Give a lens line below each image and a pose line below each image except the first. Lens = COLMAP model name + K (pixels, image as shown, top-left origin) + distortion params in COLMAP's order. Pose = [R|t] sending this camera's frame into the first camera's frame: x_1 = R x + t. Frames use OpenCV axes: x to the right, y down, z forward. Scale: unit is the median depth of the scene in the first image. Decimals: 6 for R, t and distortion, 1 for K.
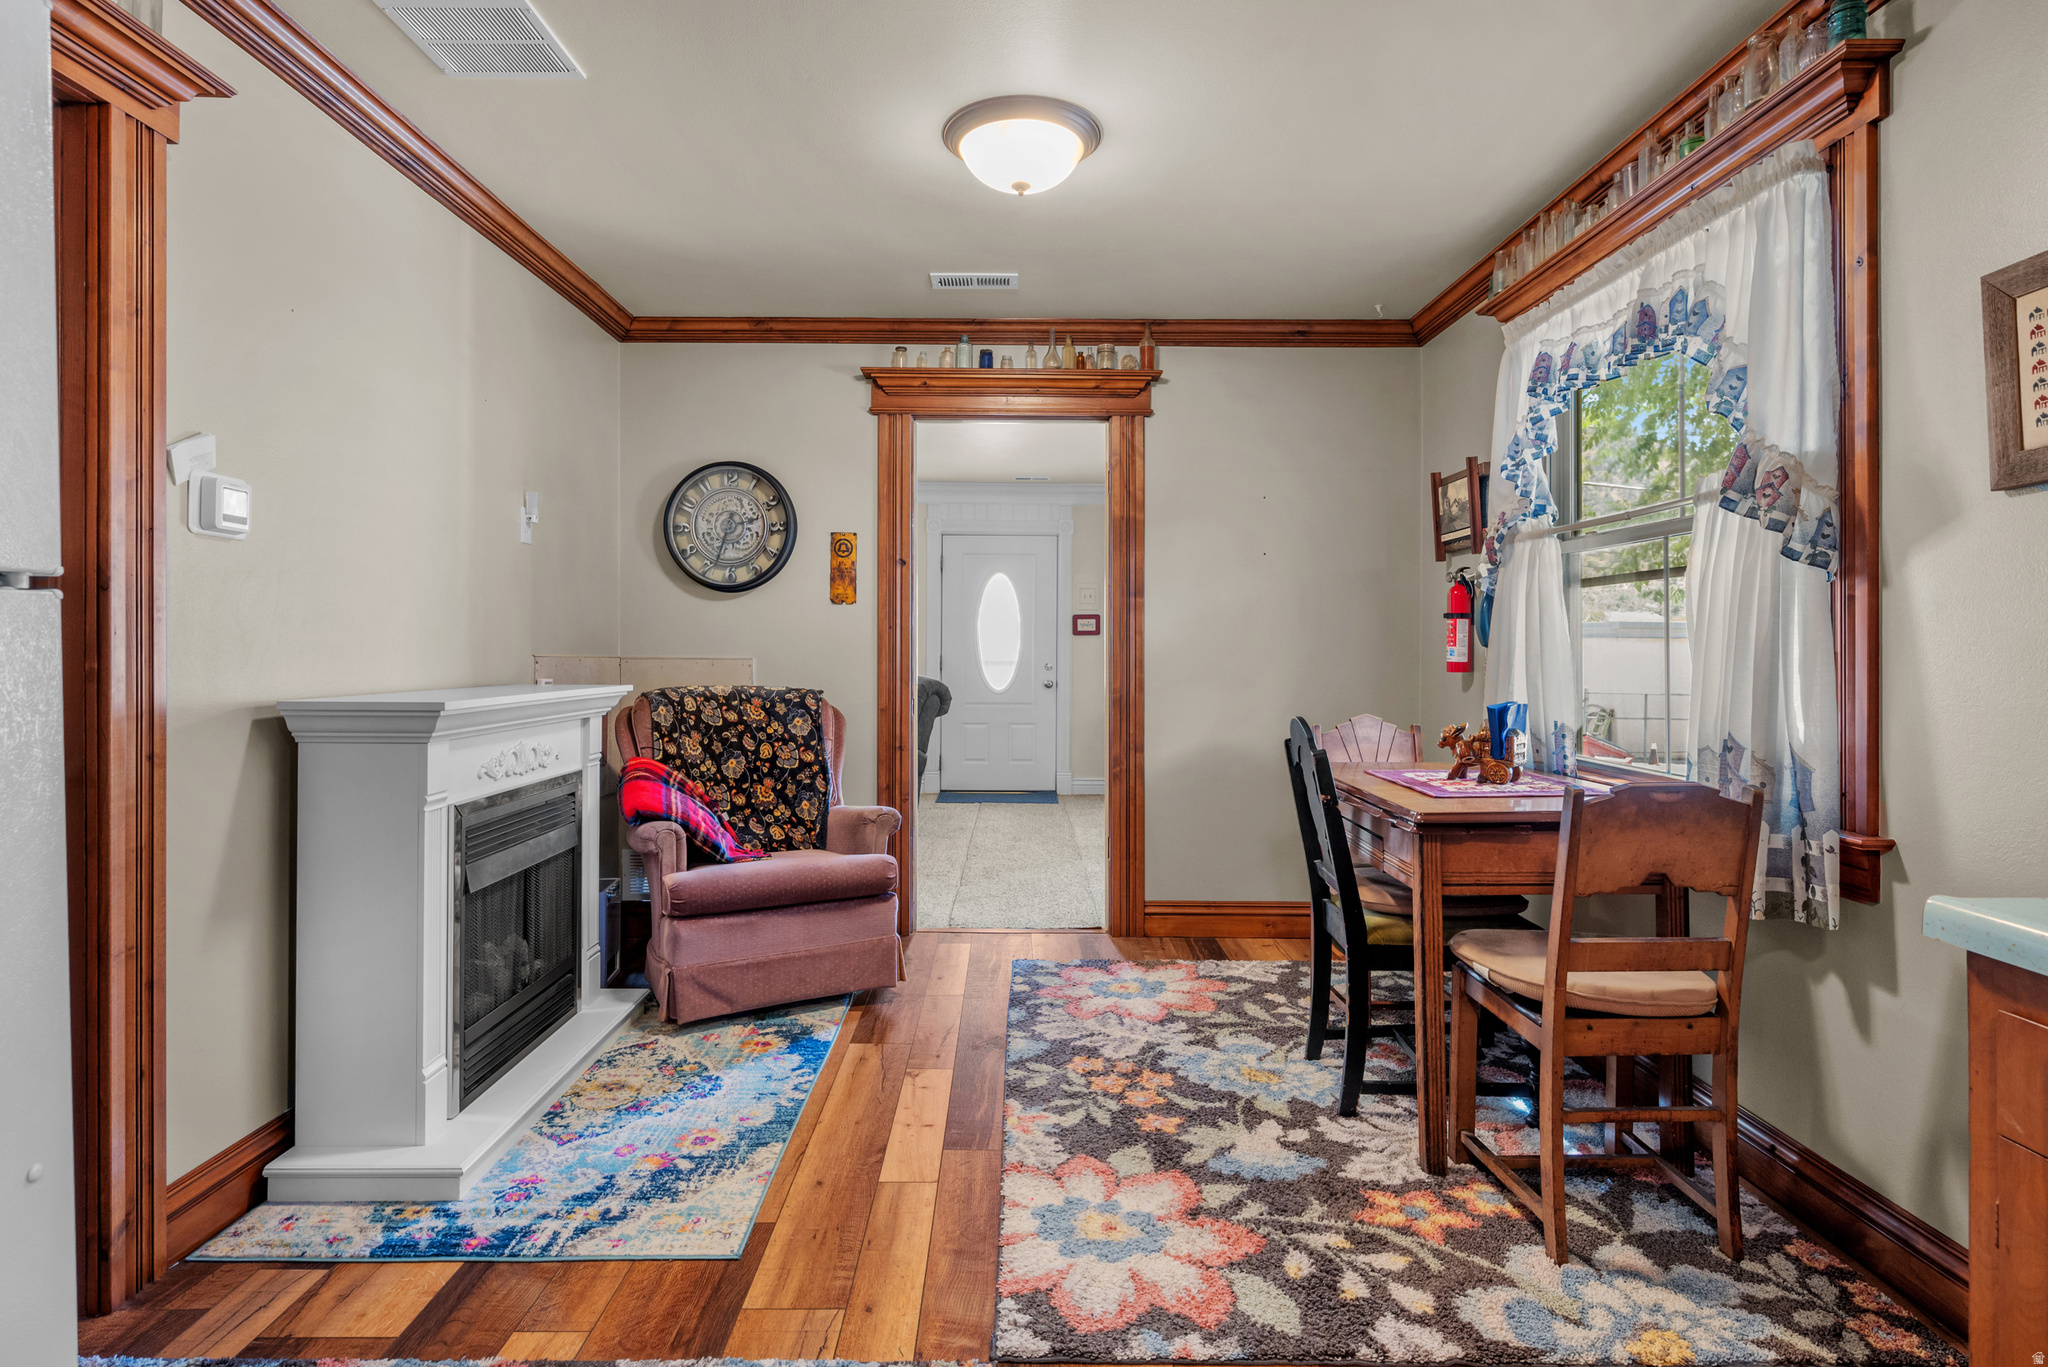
lens RADIAL K [[1087.8, 0, 1024.4], [0, 1087.8, 645.3], [0, 0, 1]] dist [-0.001288, 0.000053]
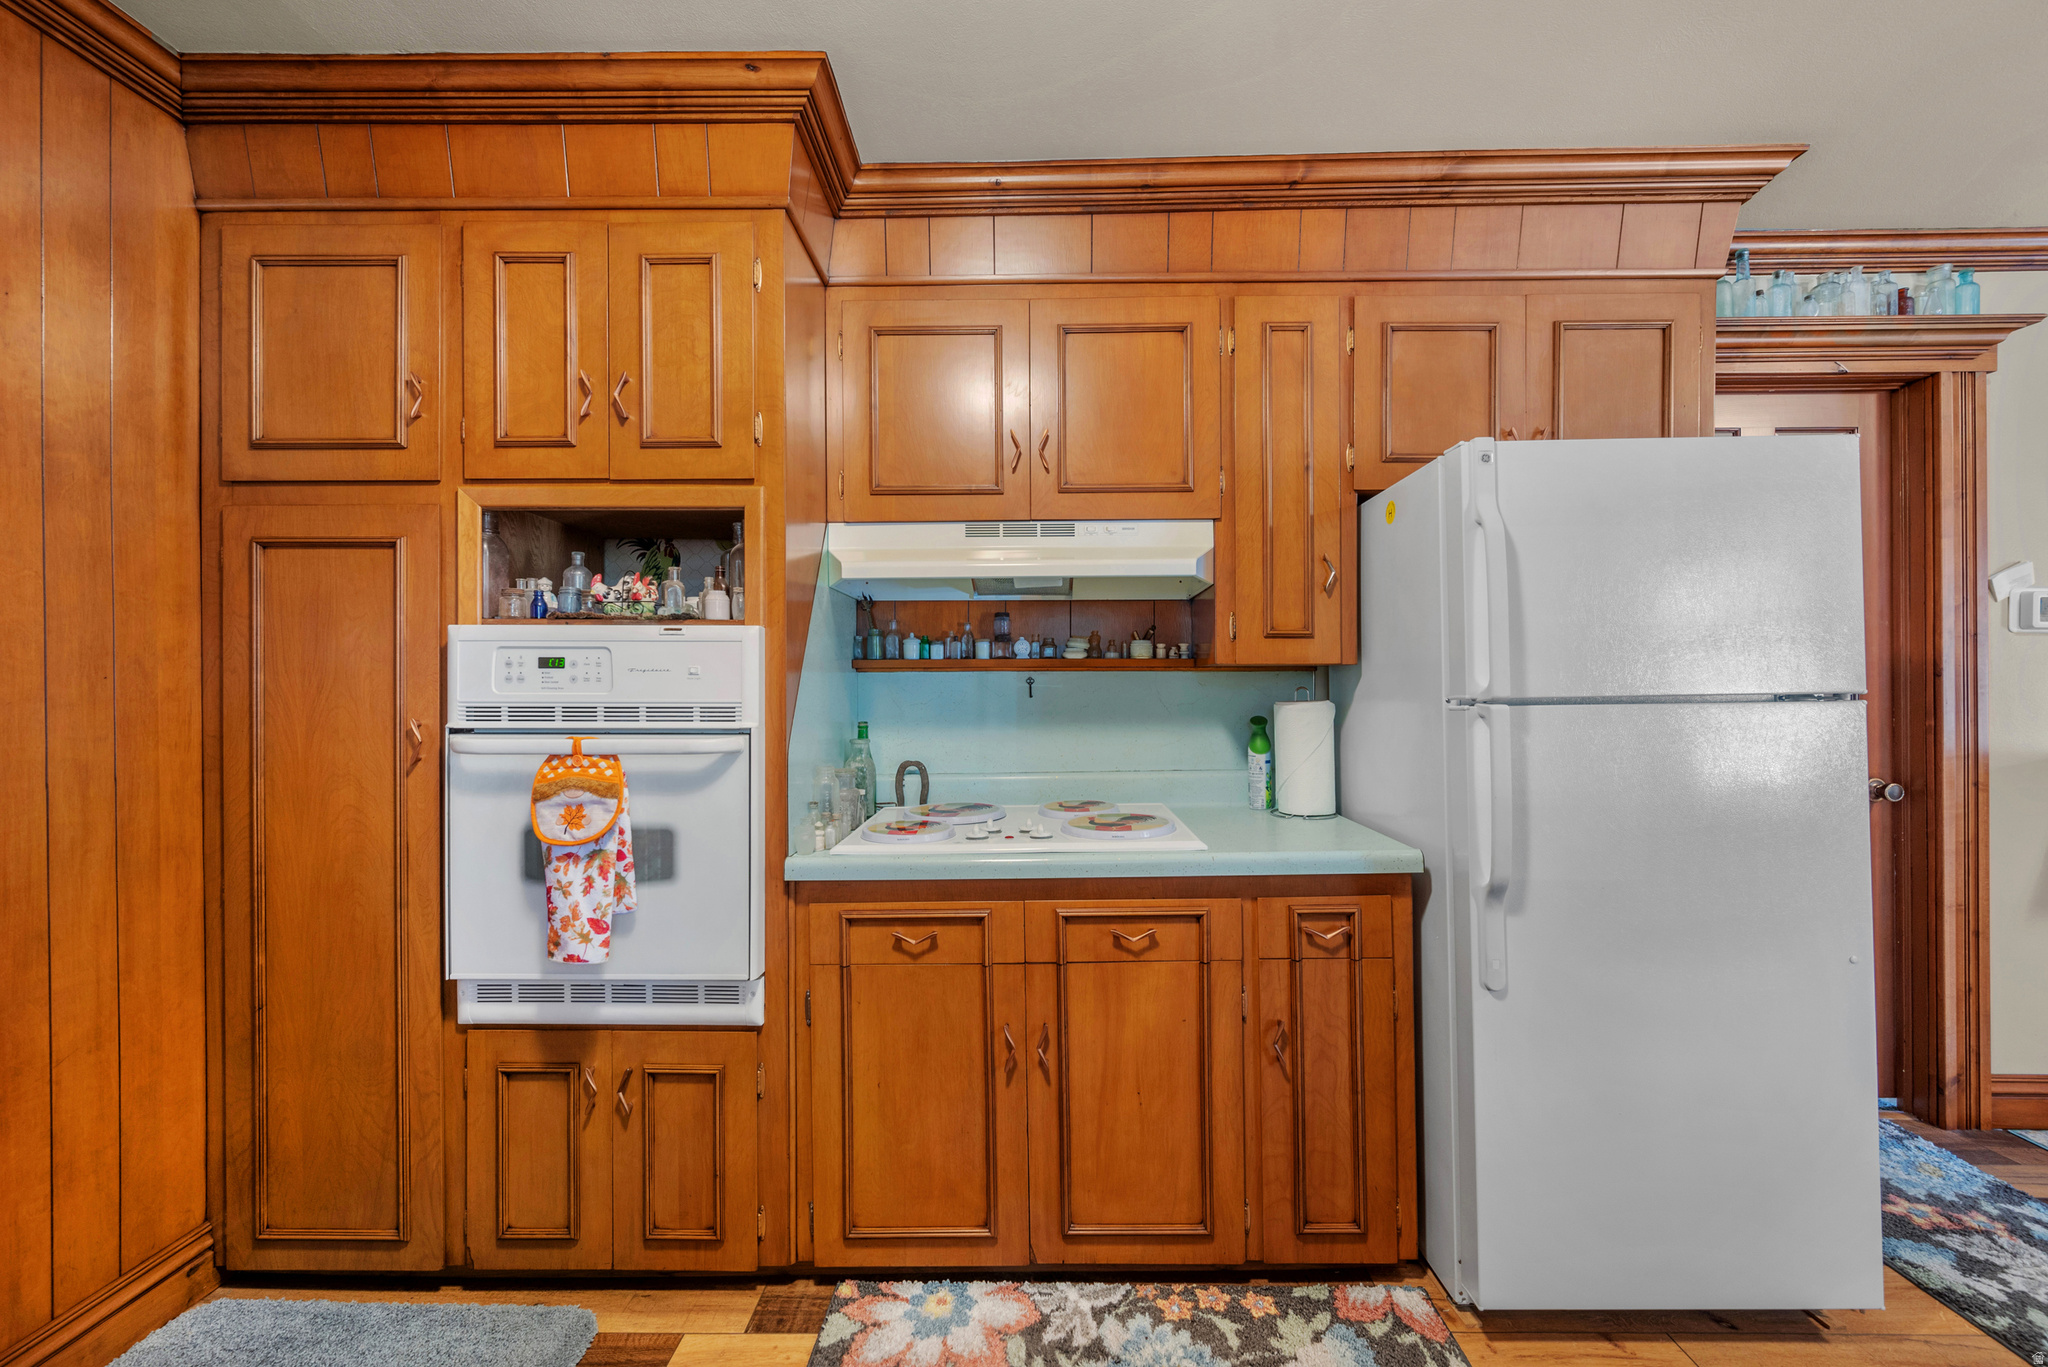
lens RADIAL K [[816.1, 0, 1024.0], [0, 816.1, 683.5], [0, 0, 1]] dist [-0.001352, -0.000311]
pose [[-0.025467, -0.003154, -0.999671, 0.229865], [0.004230, 0.999986, -0.003263, -0.024874], [0.999667, -0.004311, -0.025453, -0.188547]]
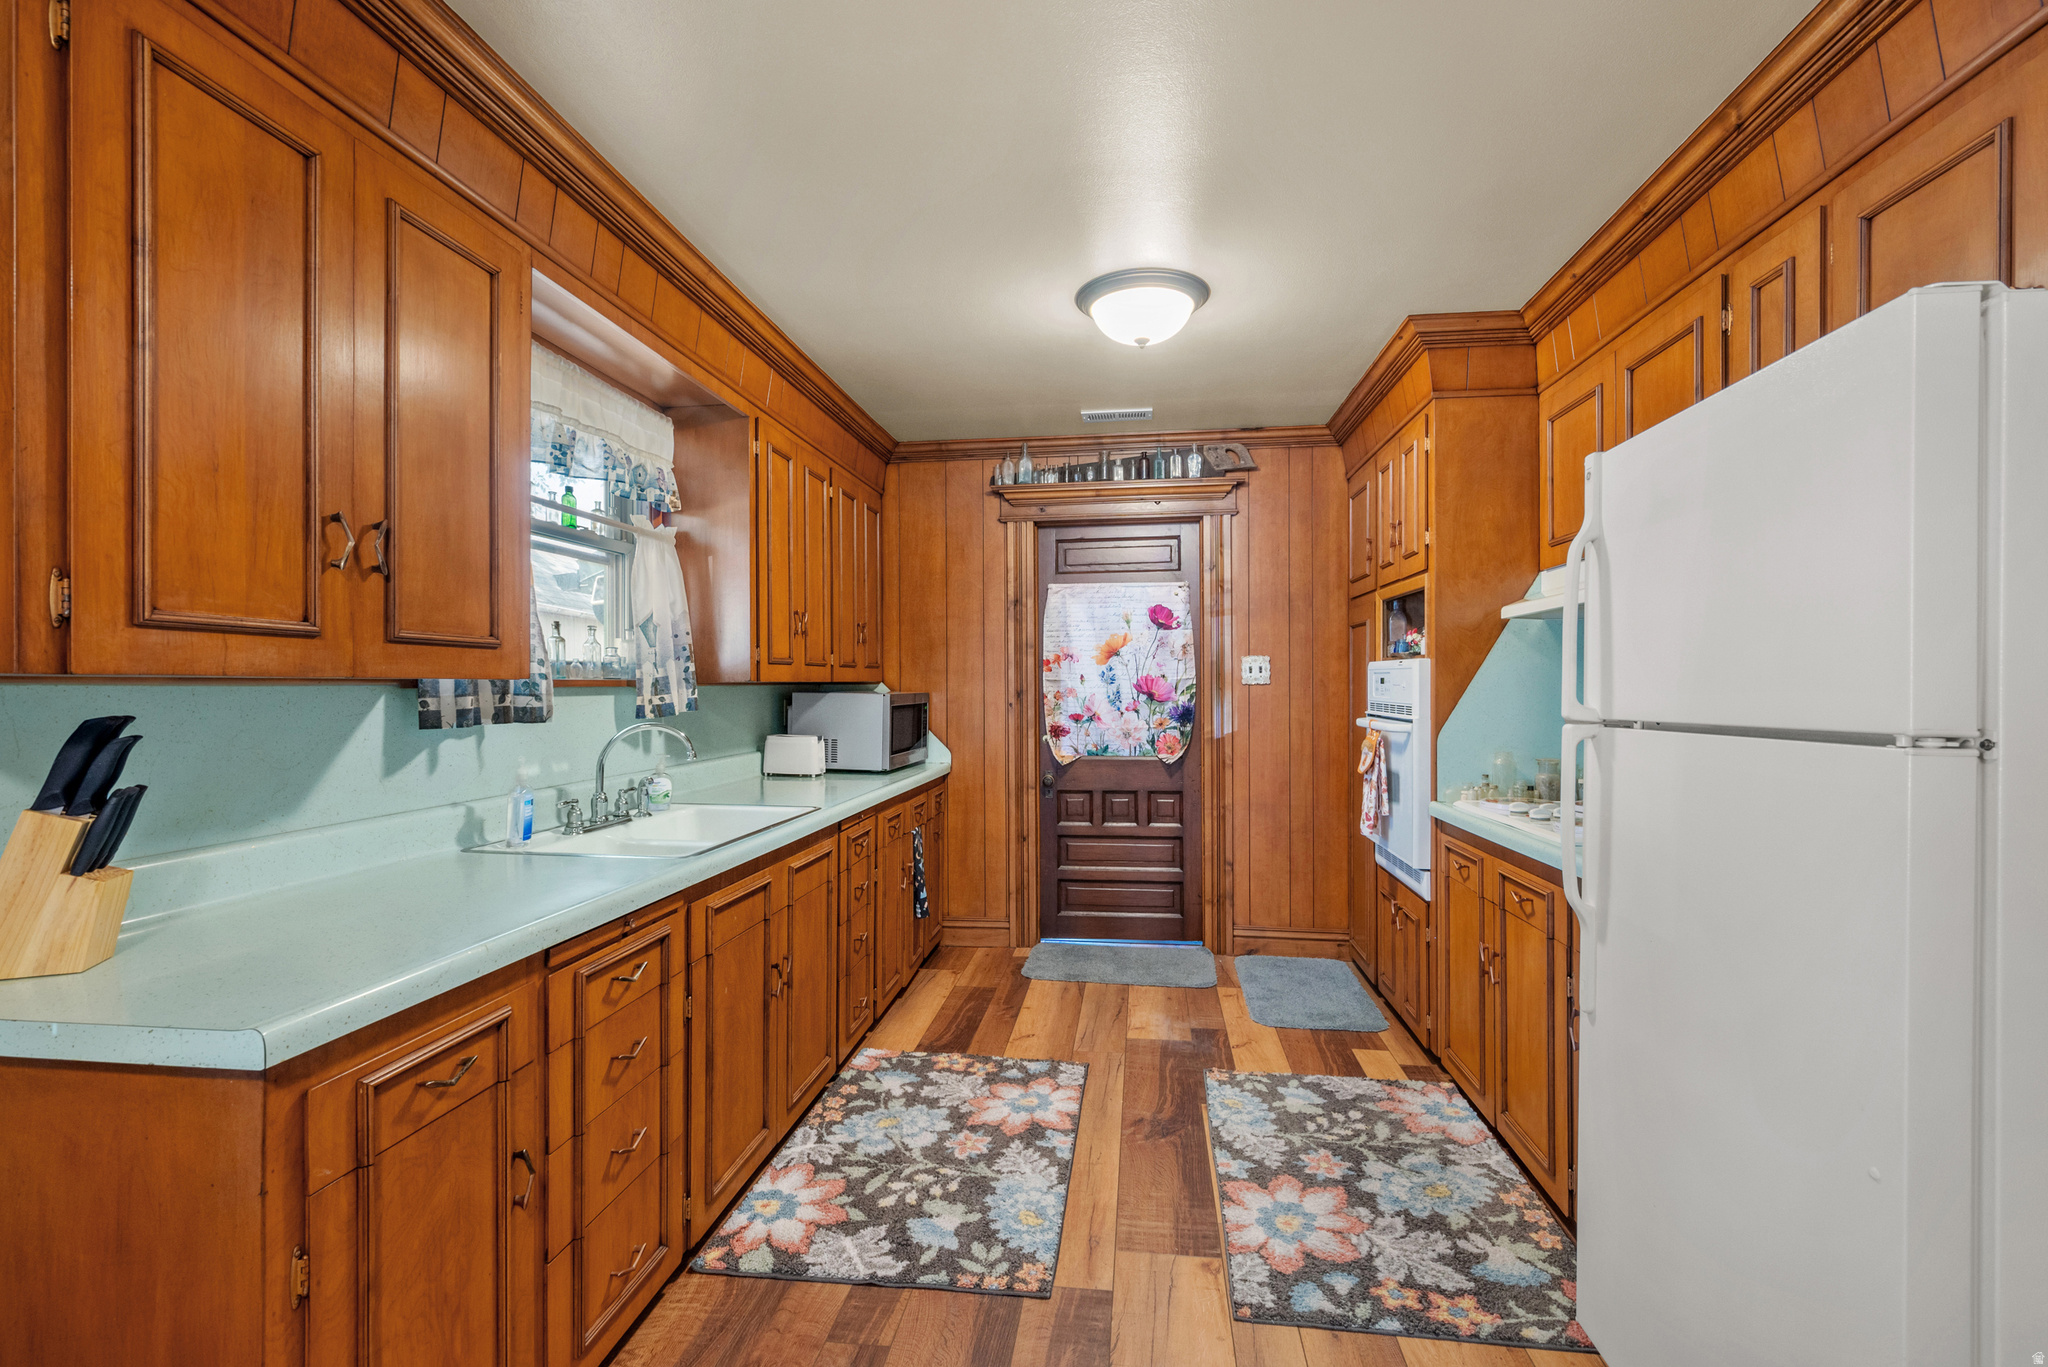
lens RADIAL K [[911.2, 0, 1026.2], [0, 911.2, 685.8], [0, 0, 1]] dist [0.001724, 0.000637]
pose [[-0.990054, -0.001107, 0.140685, -0.003816], [-0.000949, 0.999999, 0.001193, -0.035852], [-0.140686, 0.001047, -0.990054, 0.637292]]
